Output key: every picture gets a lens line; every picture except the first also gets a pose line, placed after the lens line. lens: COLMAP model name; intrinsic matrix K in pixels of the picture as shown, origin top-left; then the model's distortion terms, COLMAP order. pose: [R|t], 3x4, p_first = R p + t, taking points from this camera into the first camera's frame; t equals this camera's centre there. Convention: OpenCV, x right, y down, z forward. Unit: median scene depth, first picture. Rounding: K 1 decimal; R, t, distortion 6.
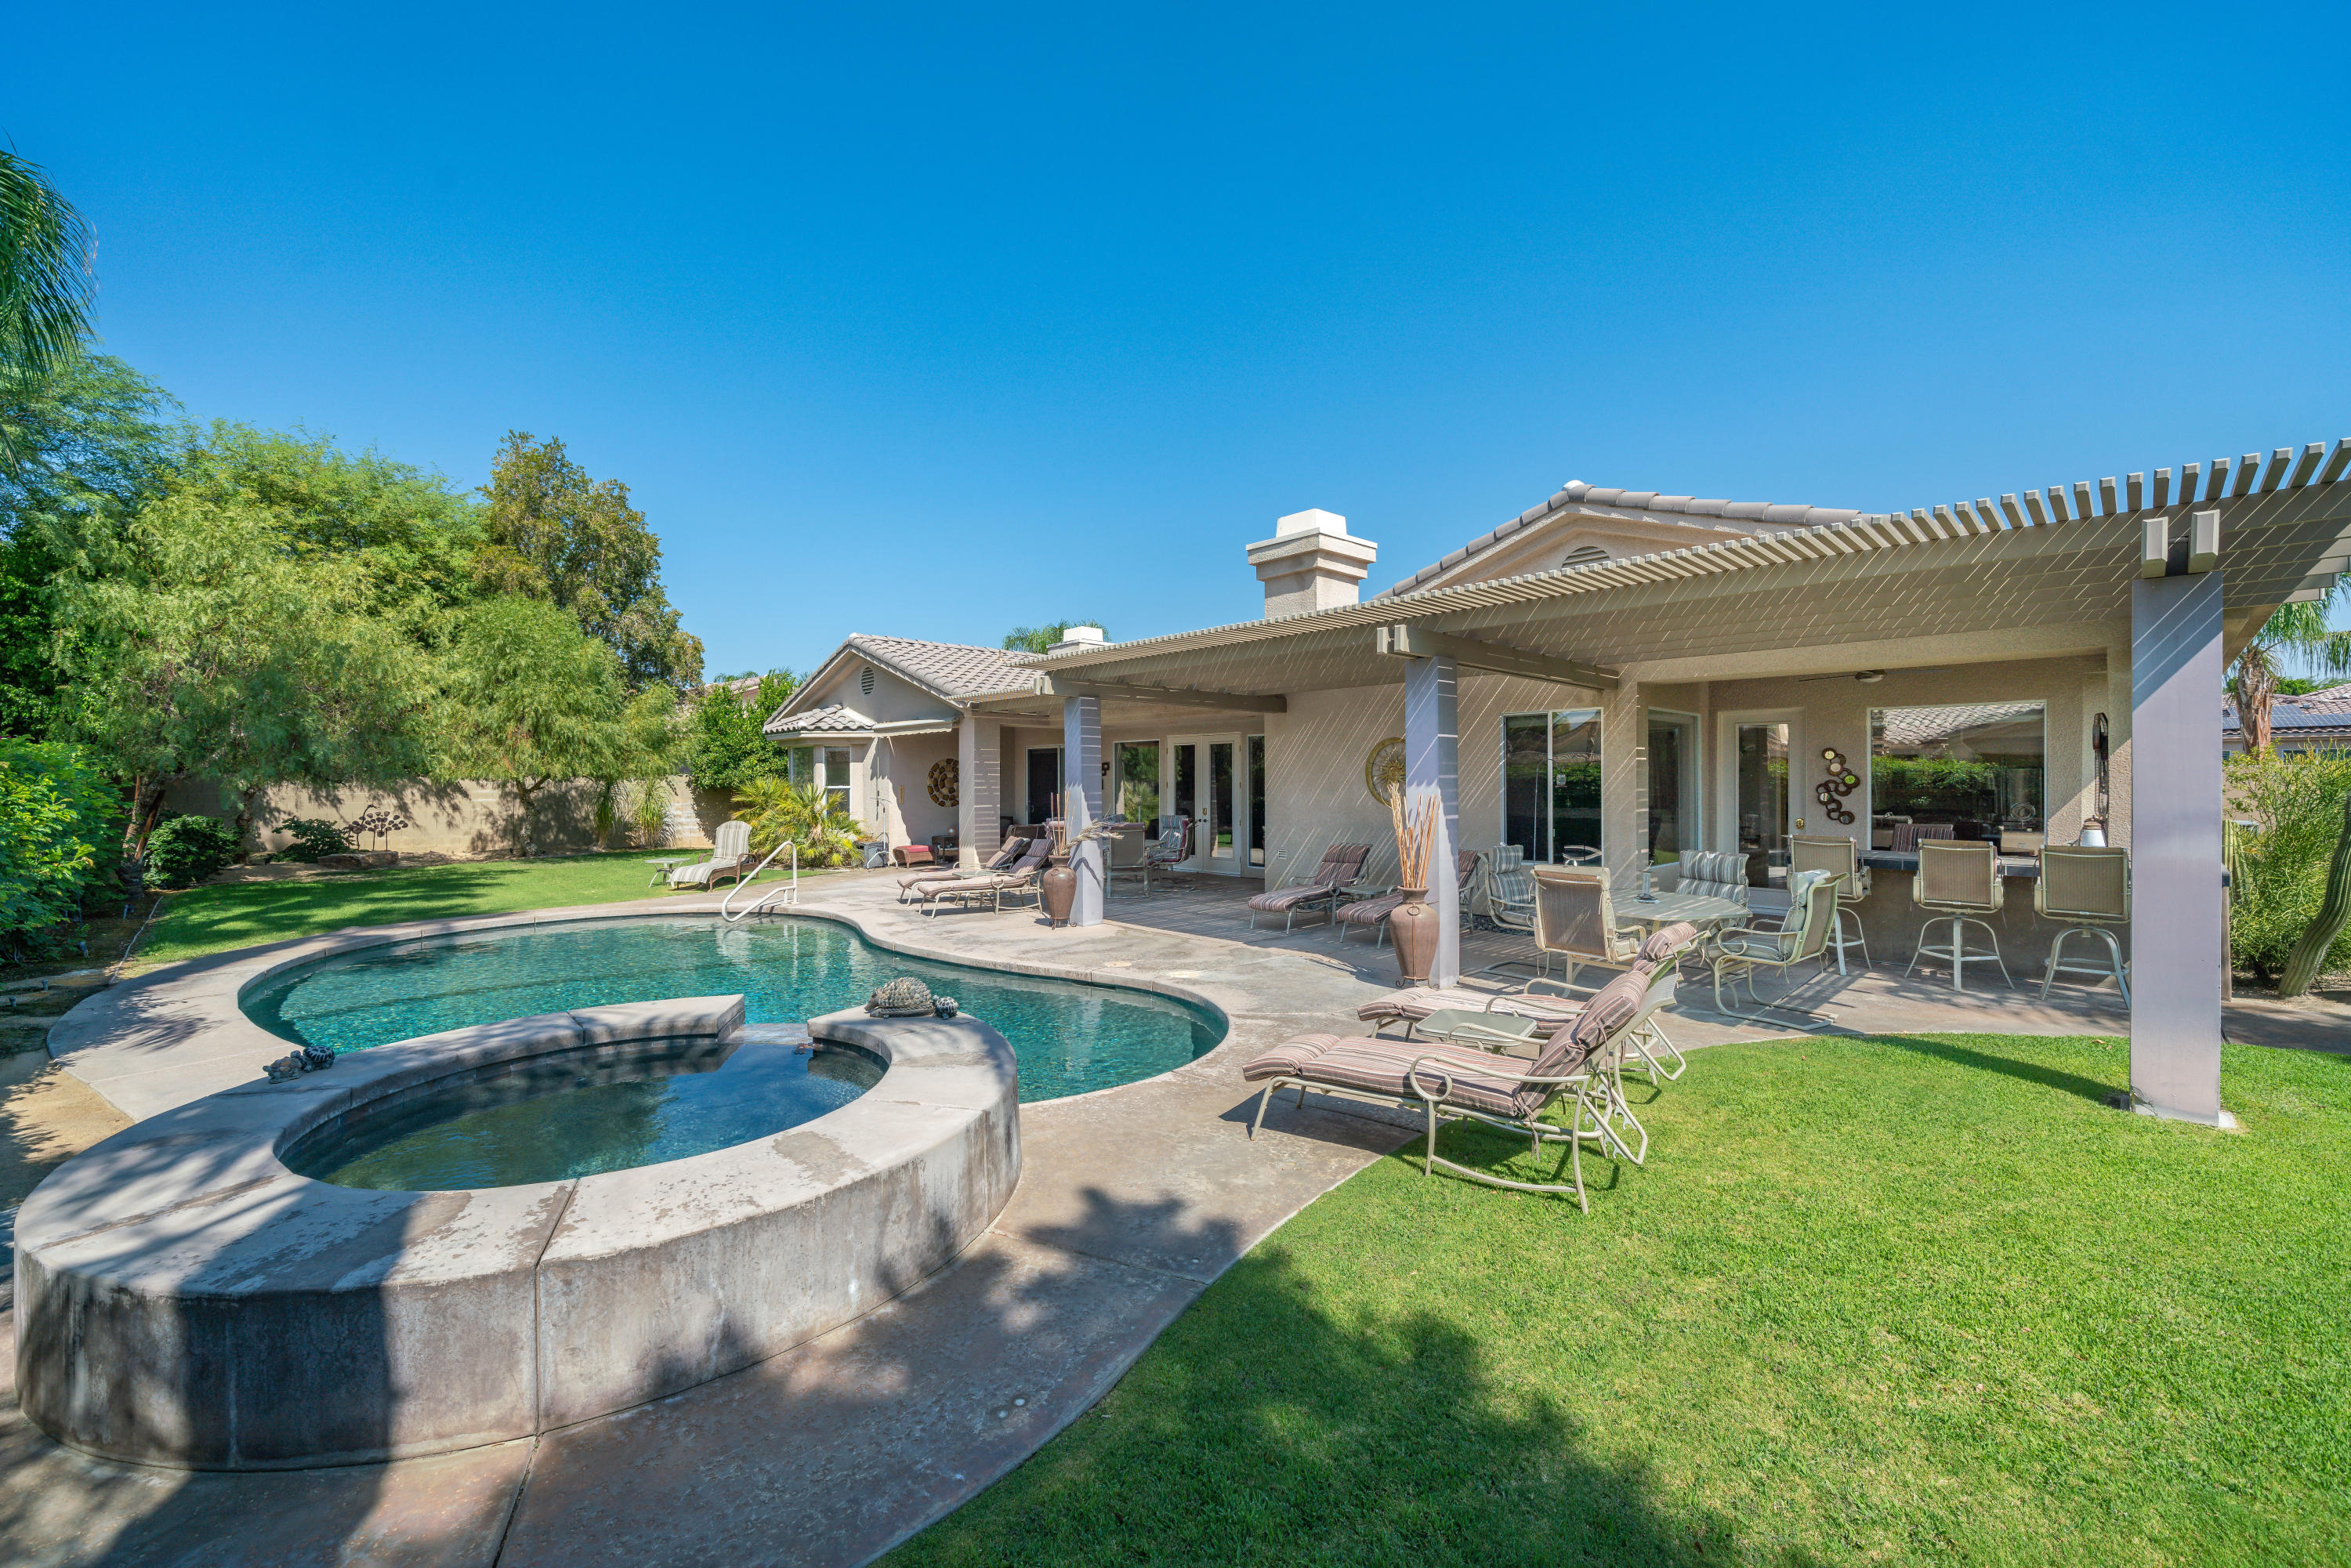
lens RADIAL K [[930.6, 0, 1176.4], [0, 930.6, 791.6], [0, 0, 1]] dist [-0.005590, 0.000071]
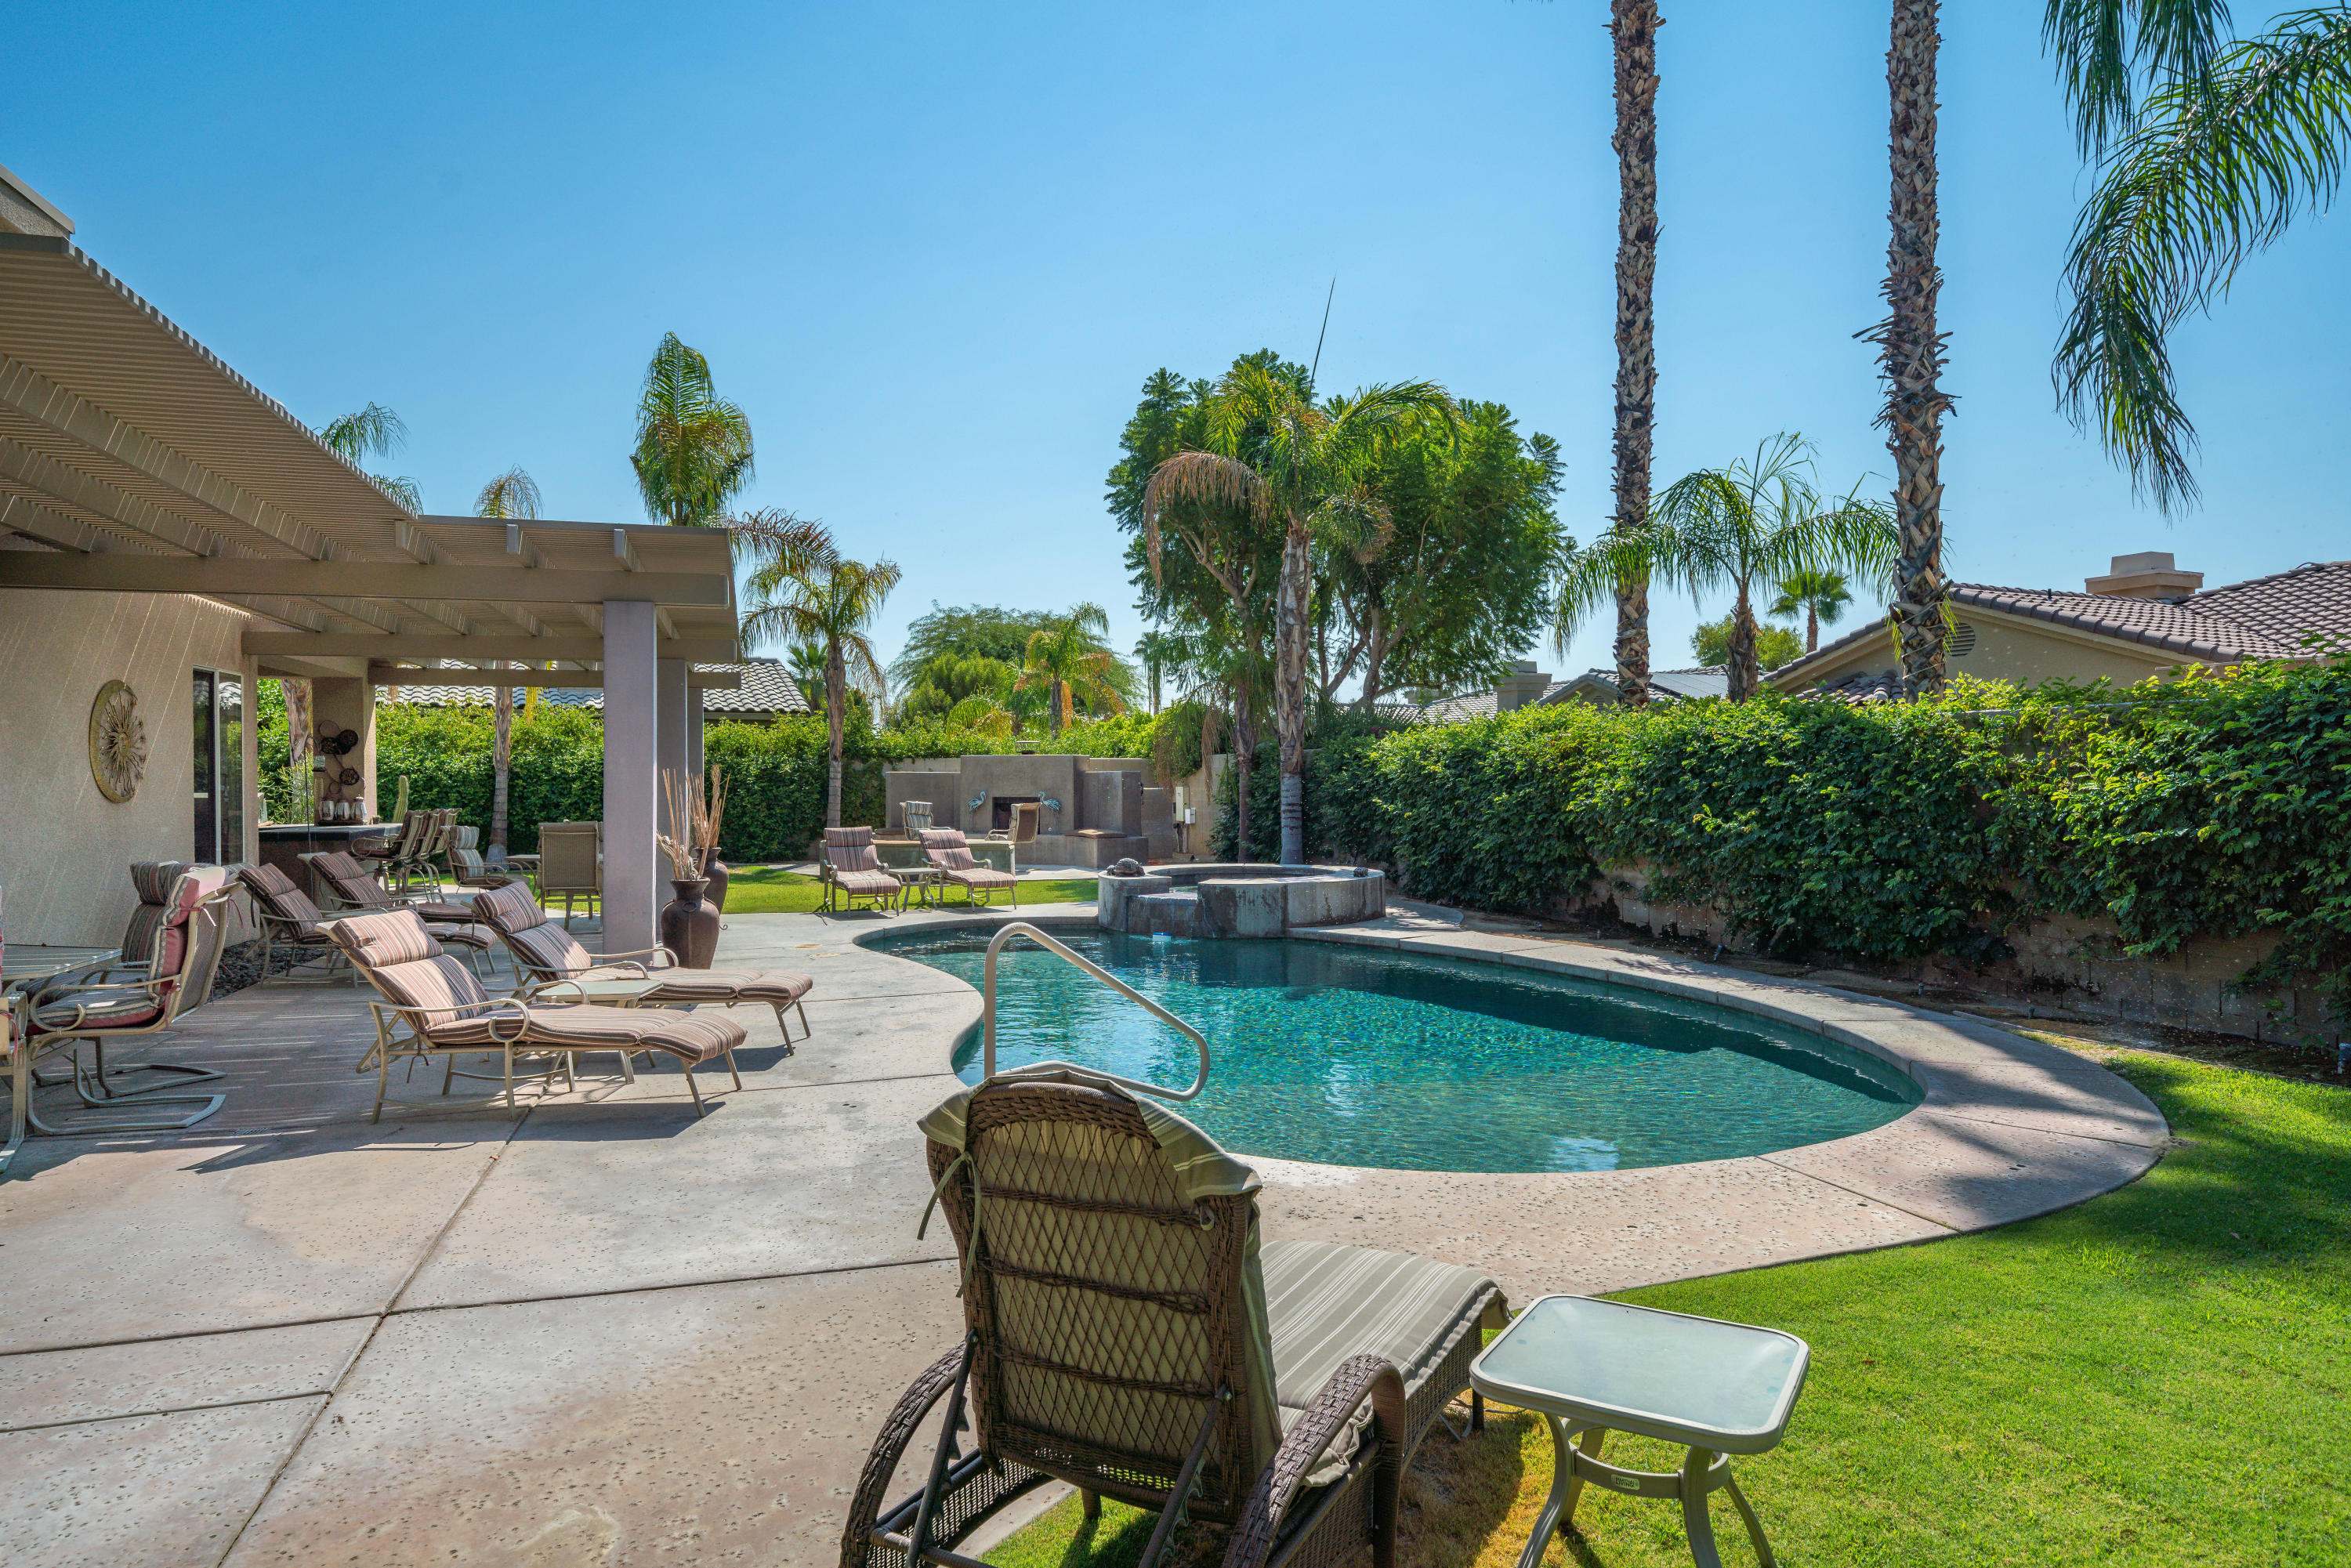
lens RADIAL K [[1387.0, 0, 1172.6], [0, 1387.0, 783.6], [0, 0, 1]] dist [0.006423, -0.002889]
pose [[-0.886853, 0.007397, 0.461992, -0.681265], [0.014272, 0.999833, 0.011388, 0.003417], [-0.461831, 0.016693, -0.886811, 1.393214]]
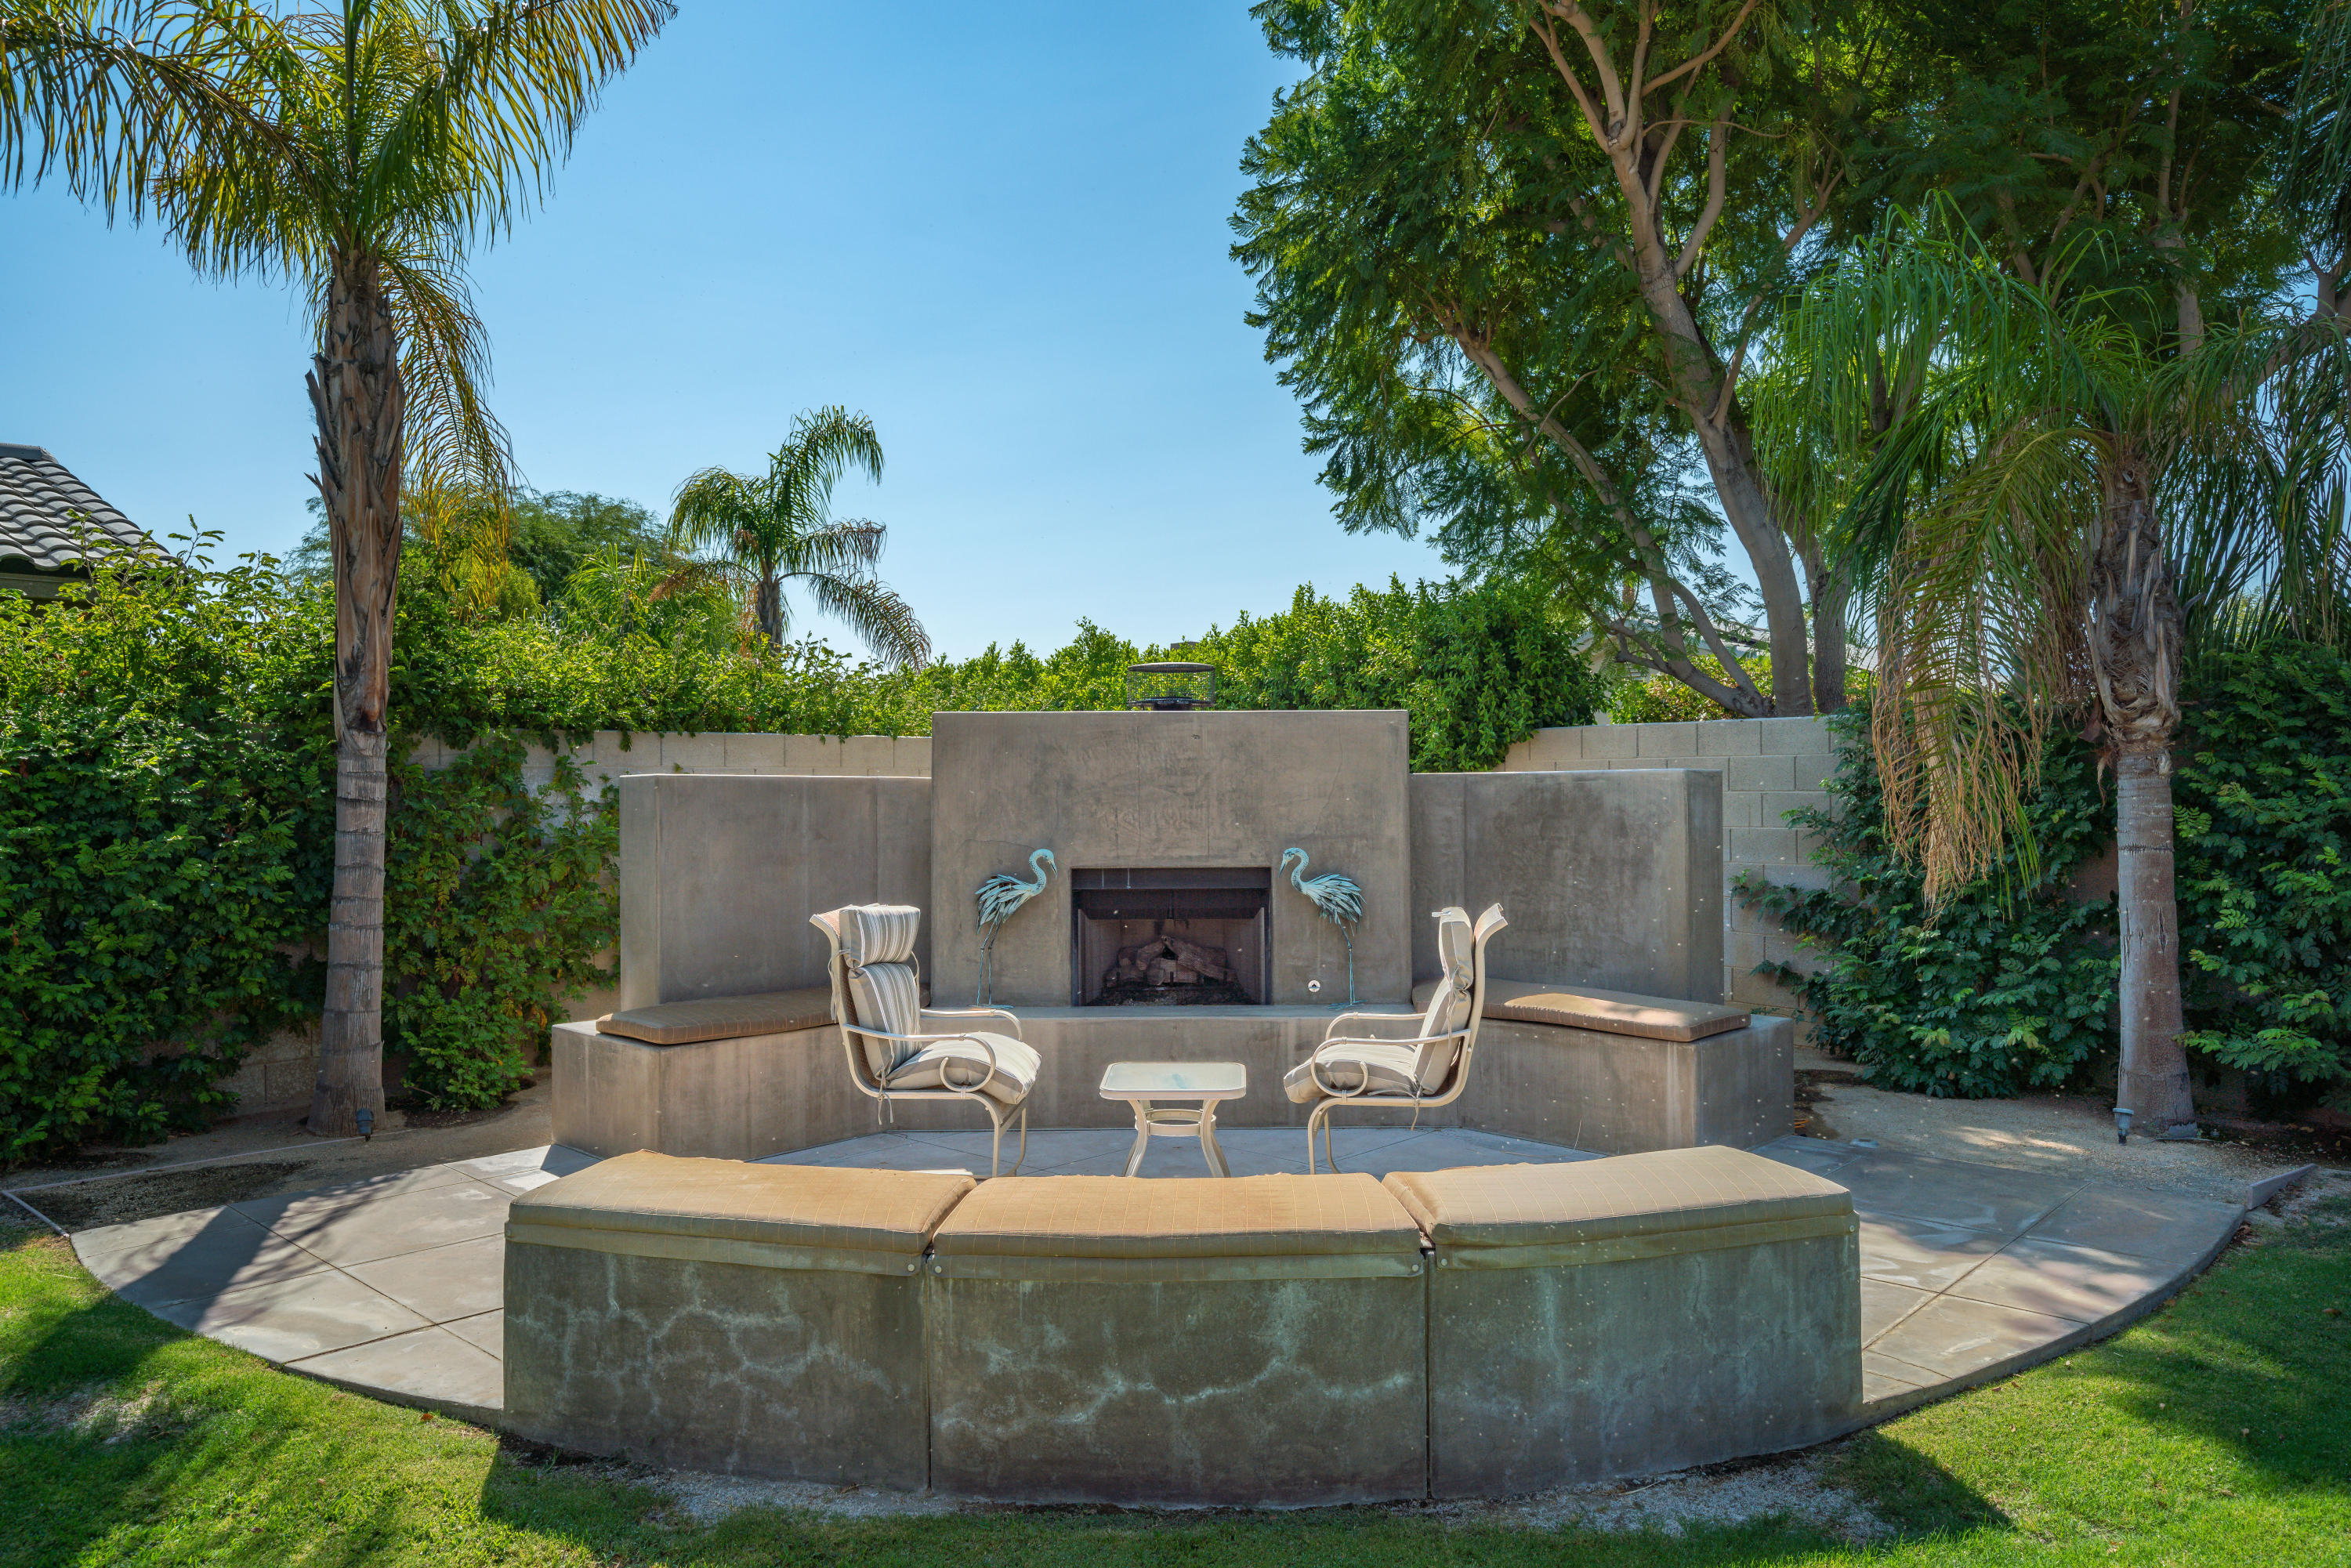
lens RADIAL K [[1557.1, 0, 1176.0], [0, 1557.1, 786.8], [0, 0, 1]] dist [0.002860, 0.000968]
pose [[-0.994653, 0.013400, 0.102403, 0.307123], [0.014582, 0.999835, 0.010808, 0.004512], [-0.102241, 0.012244, -0.994684, 0.394364]]
